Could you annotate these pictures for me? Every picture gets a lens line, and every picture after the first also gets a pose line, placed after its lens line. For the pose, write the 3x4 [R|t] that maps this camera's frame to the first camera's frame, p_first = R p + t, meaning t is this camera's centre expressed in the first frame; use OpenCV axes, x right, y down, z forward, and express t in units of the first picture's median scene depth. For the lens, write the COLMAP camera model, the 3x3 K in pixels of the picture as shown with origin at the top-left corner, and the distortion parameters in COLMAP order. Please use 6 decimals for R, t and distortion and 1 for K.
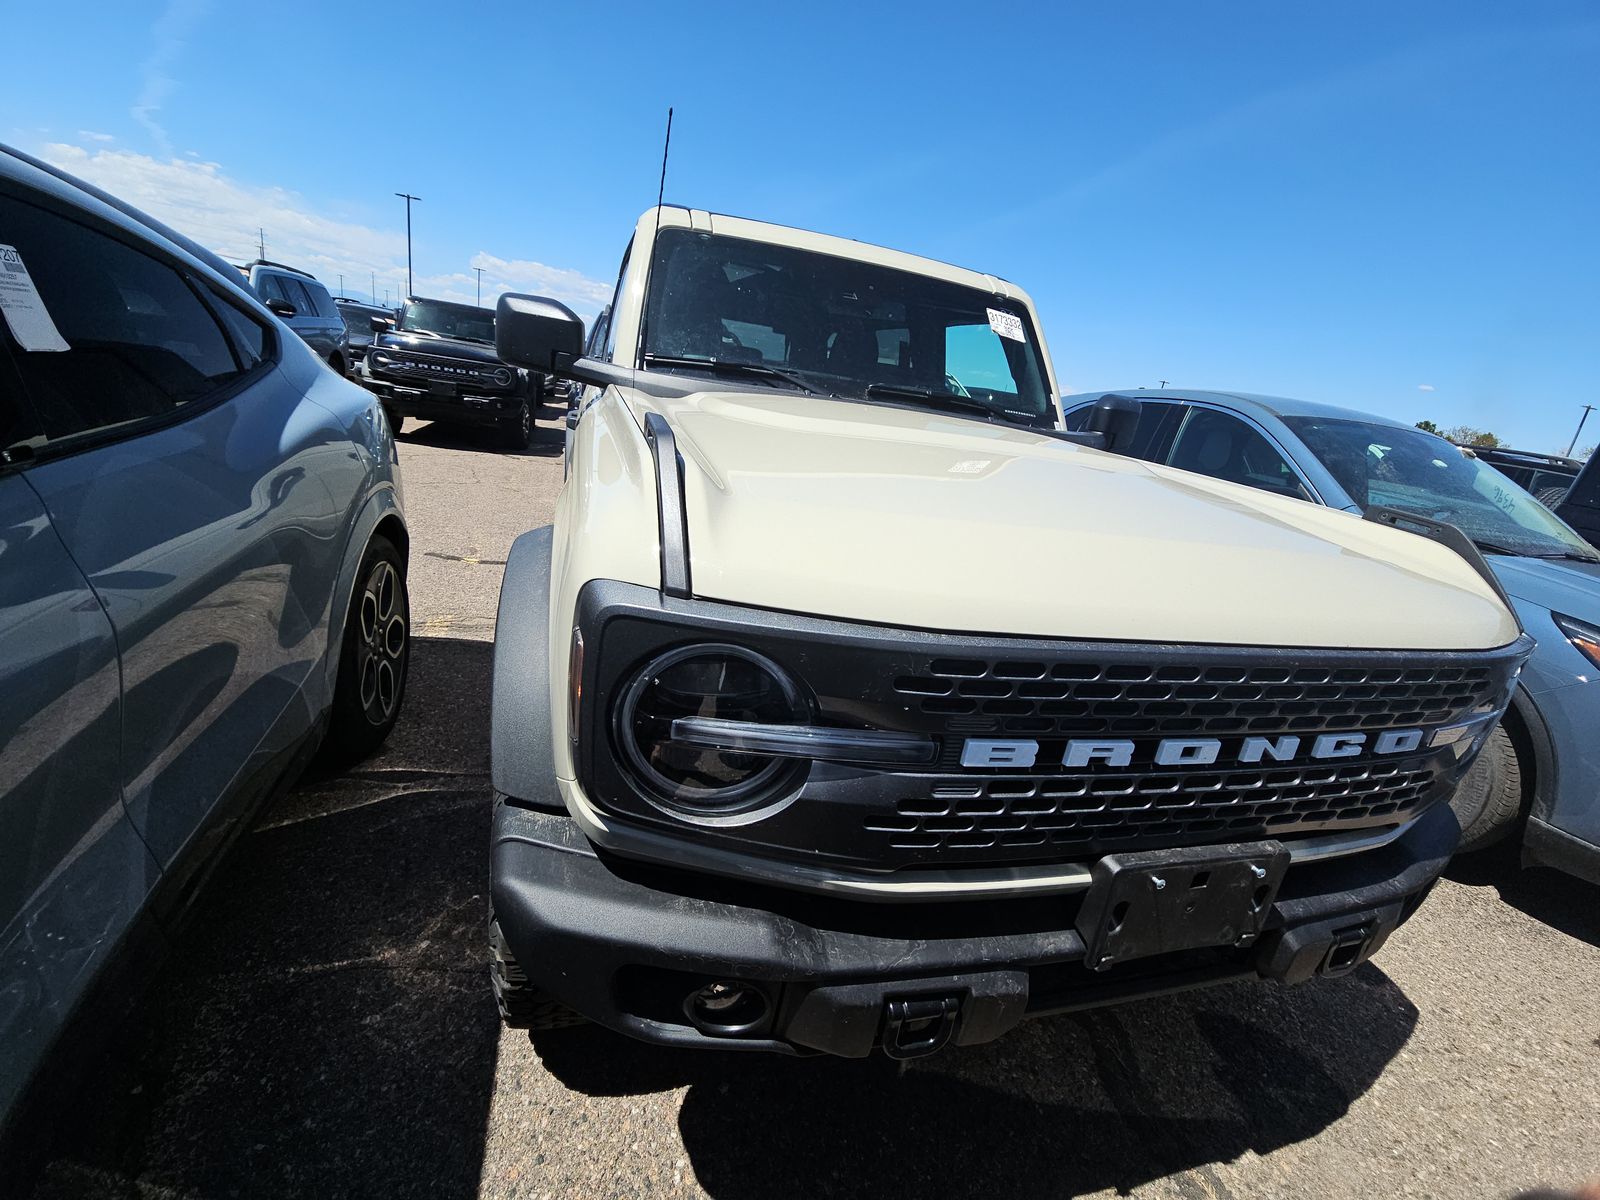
lens RADIAL K [[642.8, 0, 794.9], [0, 642.8, 622.3], [0, 0, 1]] dist [0.008900, -0.007708]
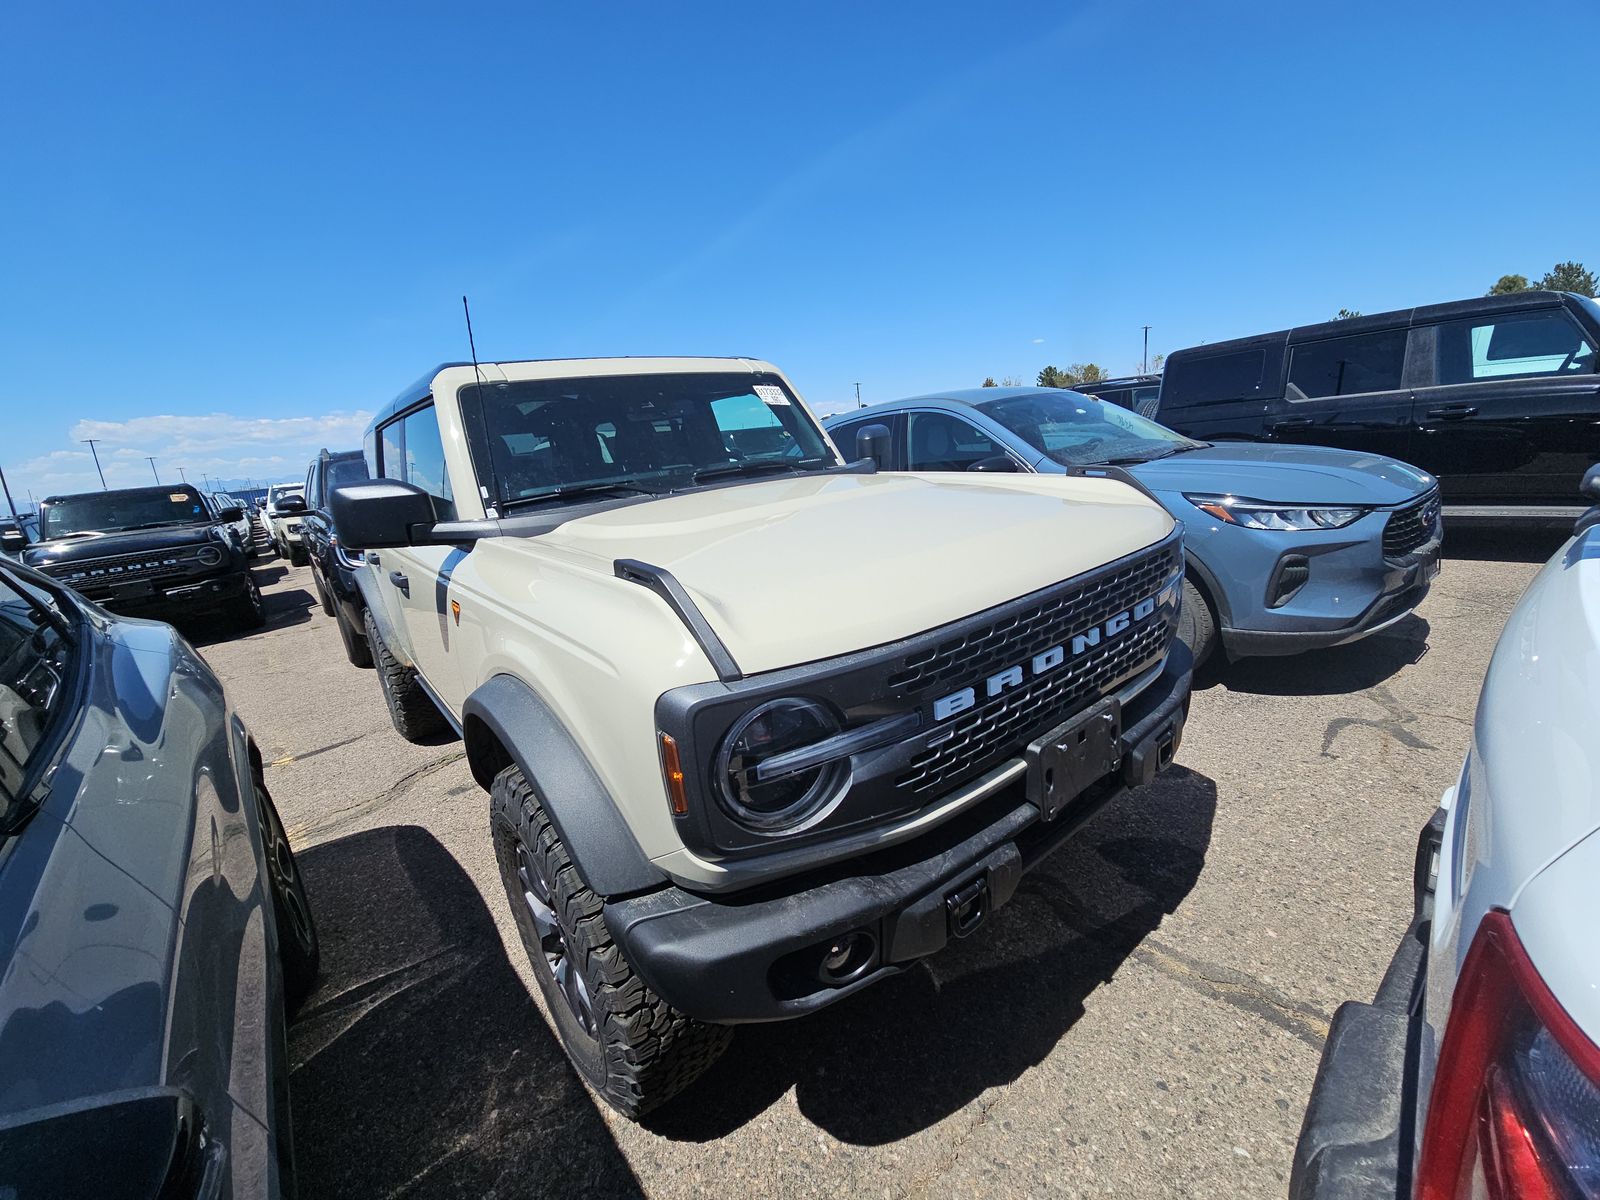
lens RADIAL K [[634.0, 0, 796.1], [0, 634.0, 631.2], [0, 0, 1]] dist [0.001303, -0.000015]
pose [[0.895695, -0.336620, 0.290546, -0.278944], [0.352388, 0.935852, -0.002085, -0.058484], [-0.271206, 0.104252, 0.956859, -0.236895]]
